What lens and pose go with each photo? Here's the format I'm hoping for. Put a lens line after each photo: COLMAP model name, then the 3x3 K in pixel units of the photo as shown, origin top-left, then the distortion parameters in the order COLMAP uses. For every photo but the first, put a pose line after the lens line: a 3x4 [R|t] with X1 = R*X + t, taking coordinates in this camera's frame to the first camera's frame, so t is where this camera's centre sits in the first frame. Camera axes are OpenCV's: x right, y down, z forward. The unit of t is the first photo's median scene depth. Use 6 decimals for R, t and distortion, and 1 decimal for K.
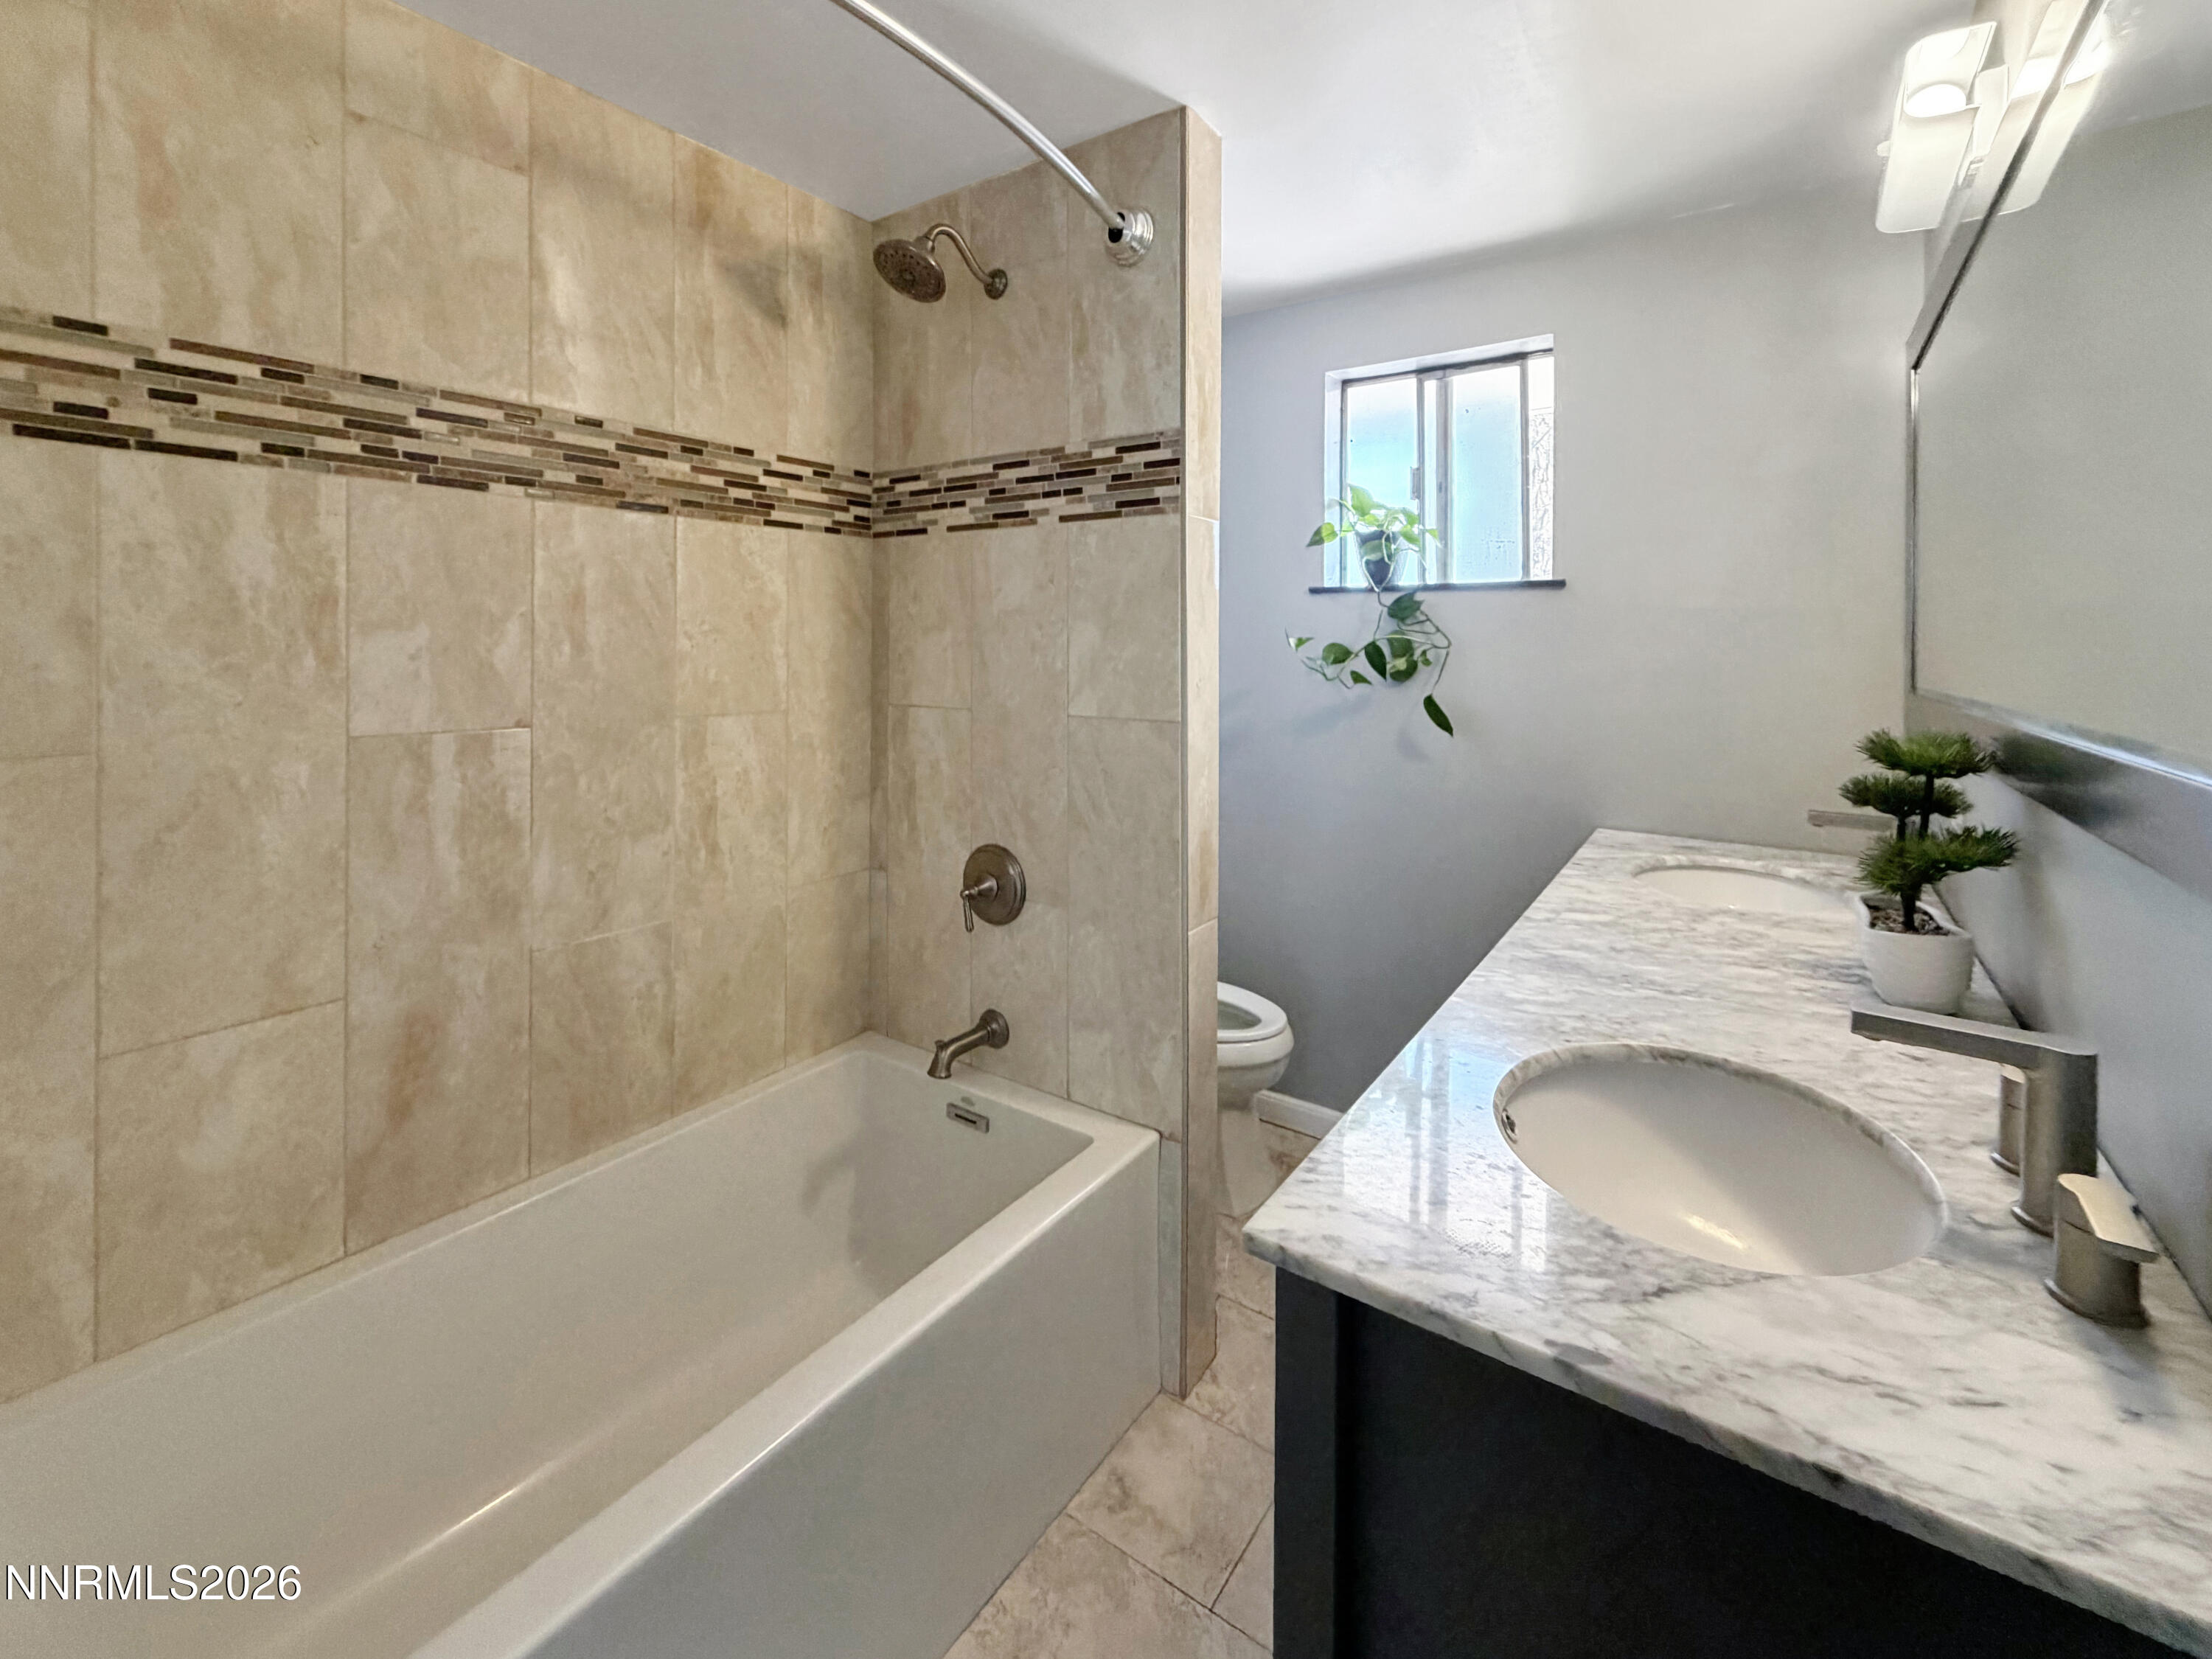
lens RADIAL K [[893.9, 0, 1104.4], [0, 893.9, 805.3], [0, 0, 1]] dist [0.001057, 0.000095]
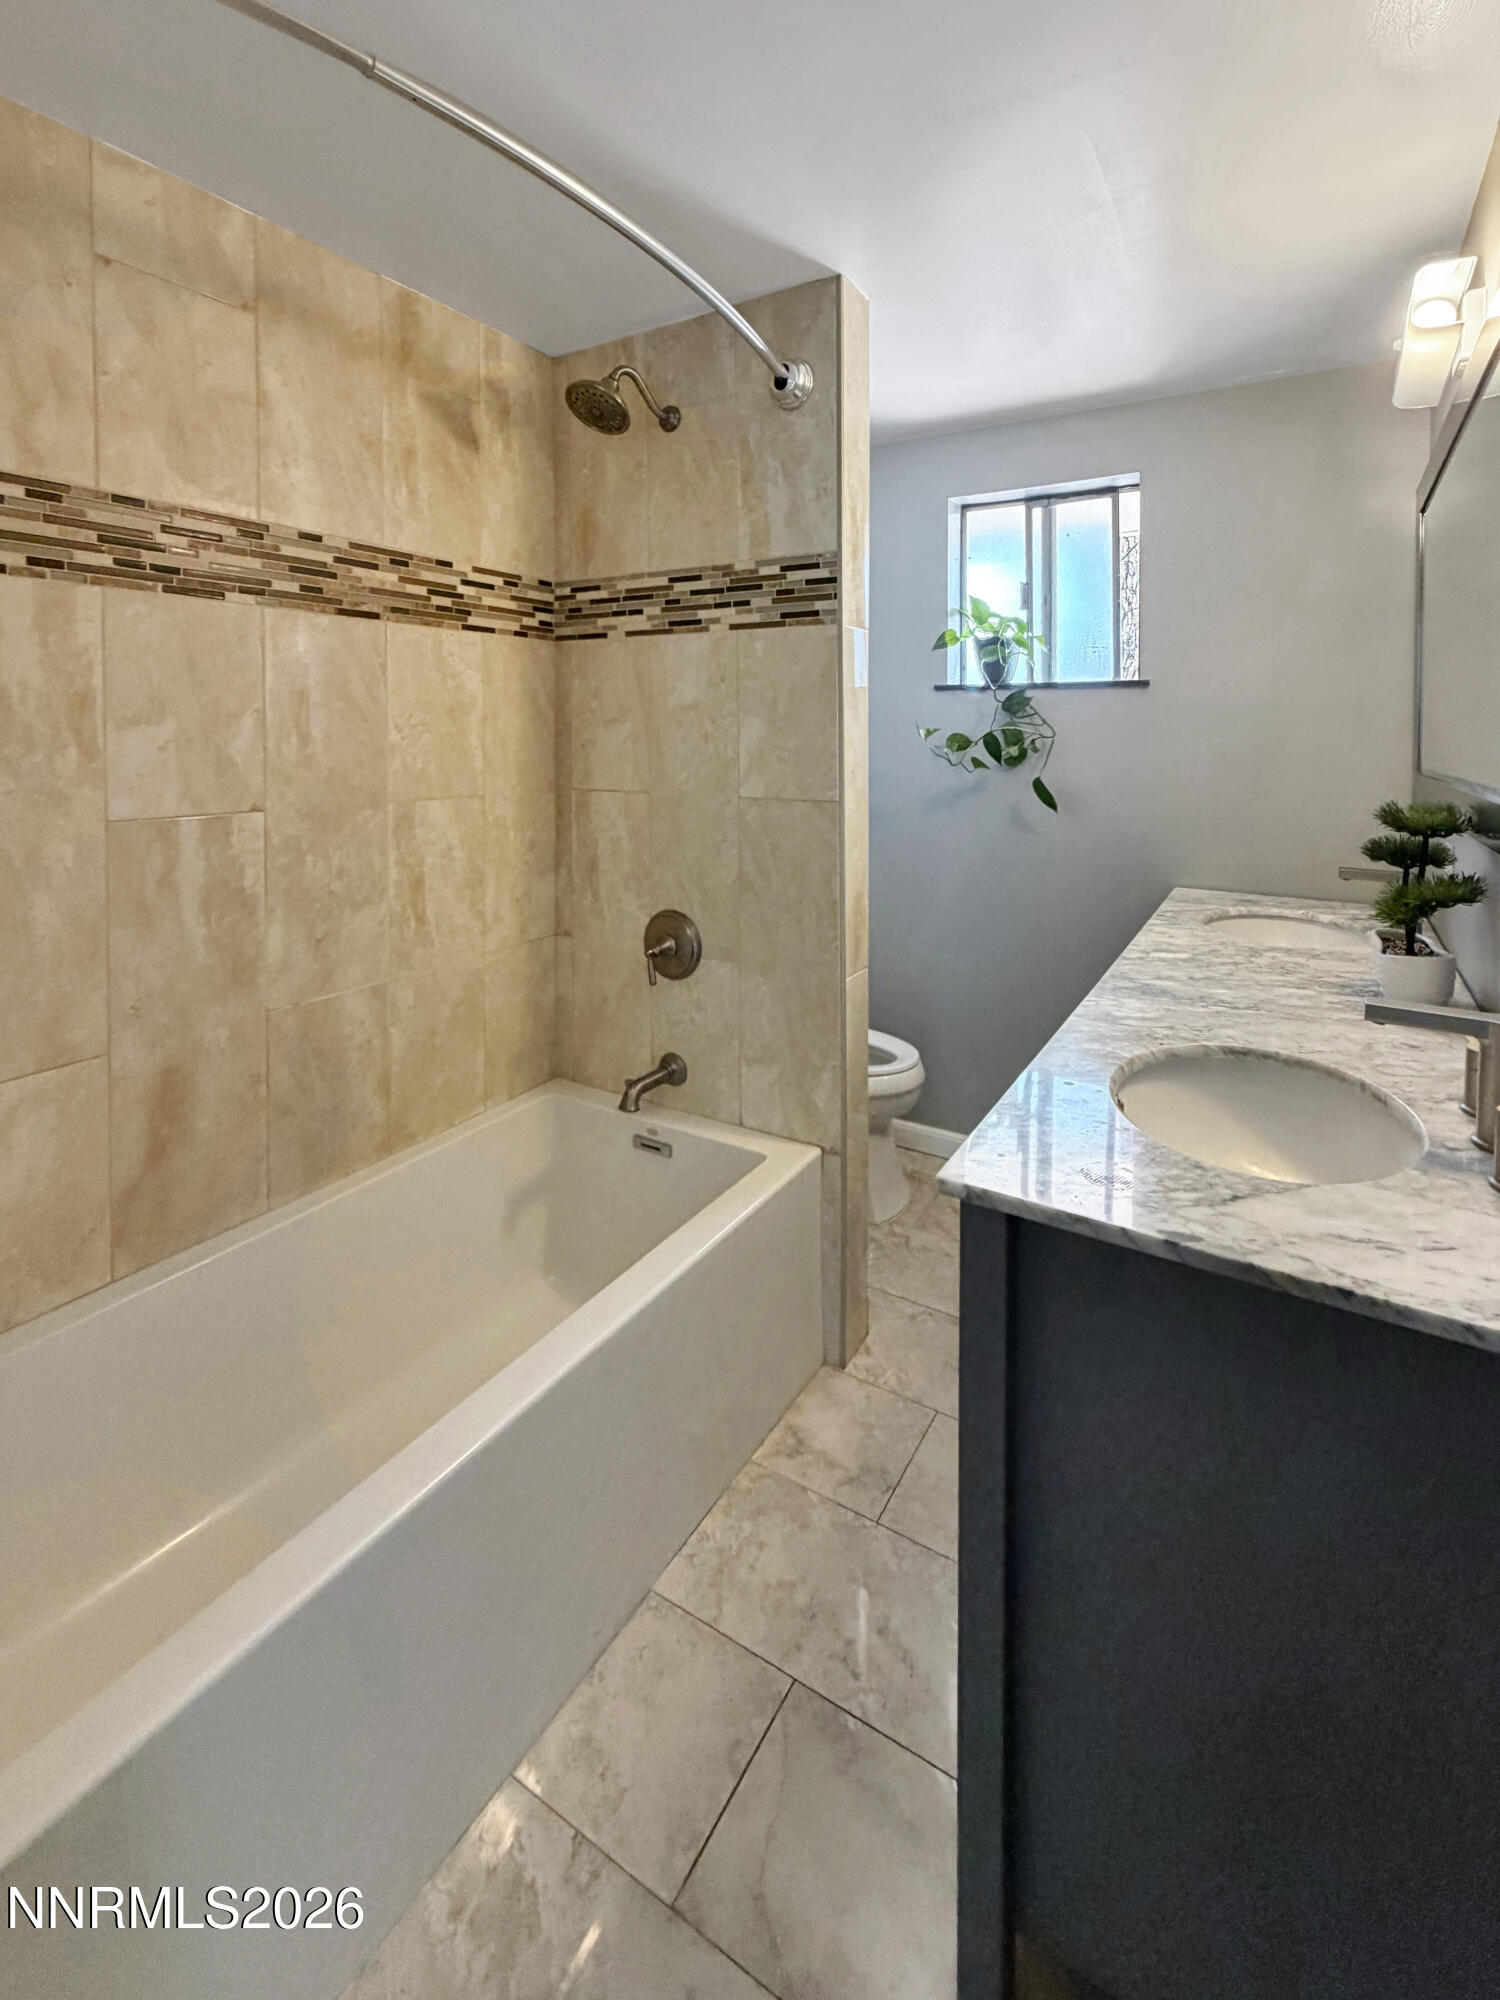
lens RADIAL K [[876.8, 0, 755.1], [0, 876.8, 918.4], [0, 0, 1]] dist [0.002207, -0.000261]
pose [[0.997034, -0.018457, 0.074713, -0.112025], [0.016011, 0.999320, 0.033202, 0.020889], [-0.075275, -0.031908, 0.996652, -0.152207]]
